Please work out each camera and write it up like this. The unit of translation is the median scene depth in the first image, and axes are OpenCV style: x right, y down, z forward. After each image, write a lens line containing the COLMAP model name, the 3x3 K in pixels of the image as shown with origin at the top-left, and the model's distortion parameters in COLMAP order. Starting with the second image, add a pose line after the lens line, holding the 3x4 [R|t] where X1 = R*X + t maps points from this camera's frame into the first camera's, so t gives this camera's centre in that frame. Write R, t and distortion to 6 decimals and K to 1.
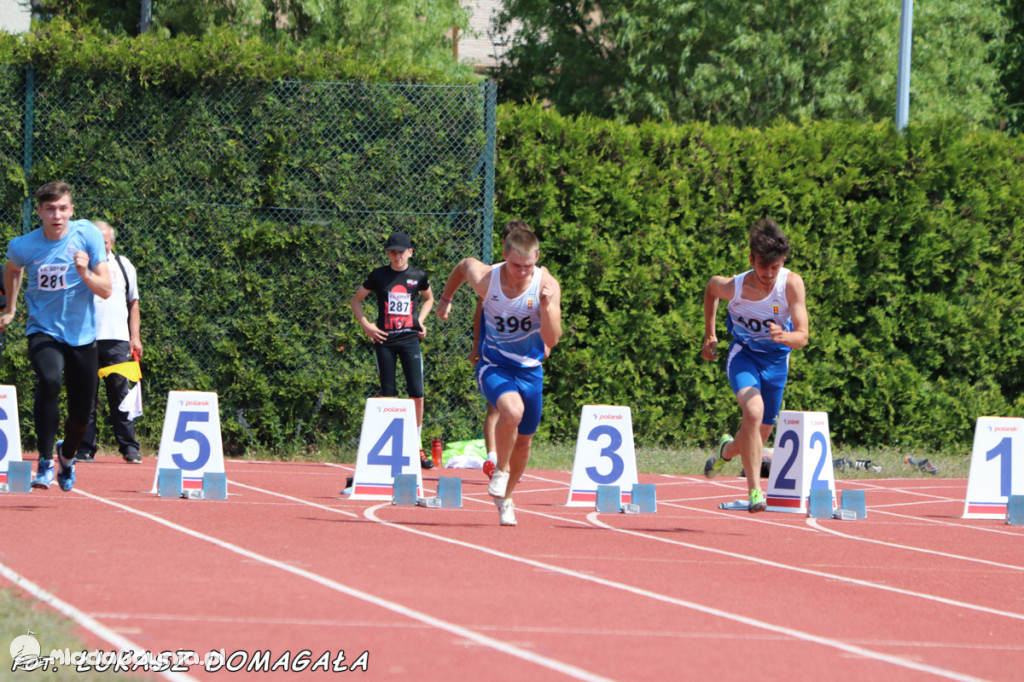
lens RADIAL K [[5546.7, 0, 512.0], [0, 5546.7, 341.0], [0, 0, 1]] dist [0.513308, 5.832069]
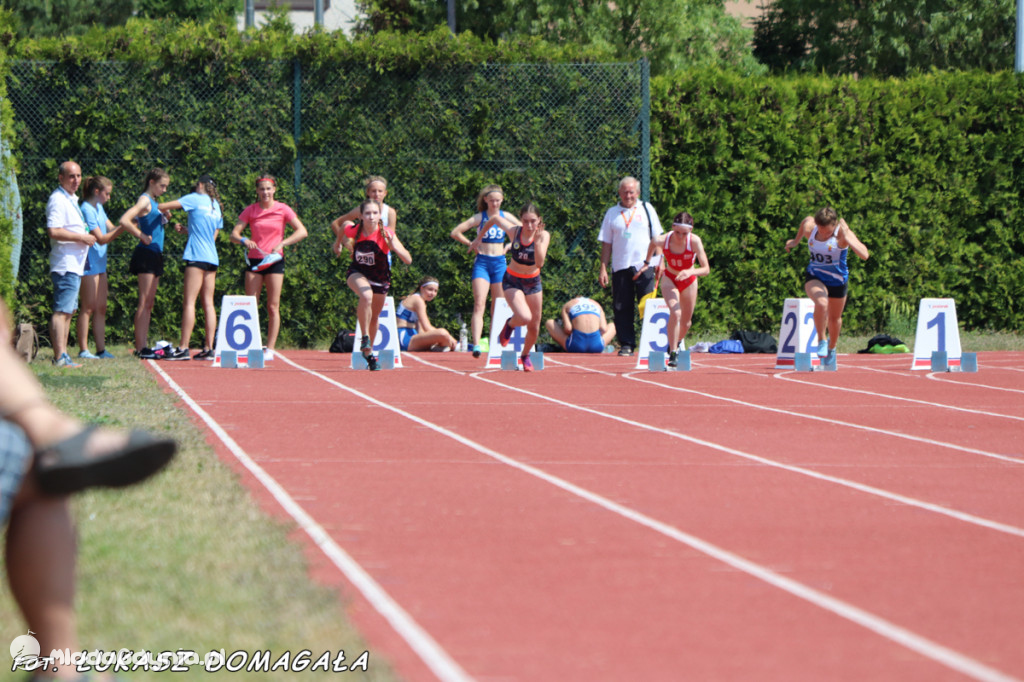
lens RADIAL K [[5968.2, 0, 498.8], [0, 5968.2, 336.9], [0, 0, 1]] dist [0.700270, 4.268036]
pose [[0.996692, -0.027778, -0.076377, 0.067673], [0.028788, 0.999512, 0.012153, 0.000882], [0.076002, -0.014312, 0.997005, -0.414554]]
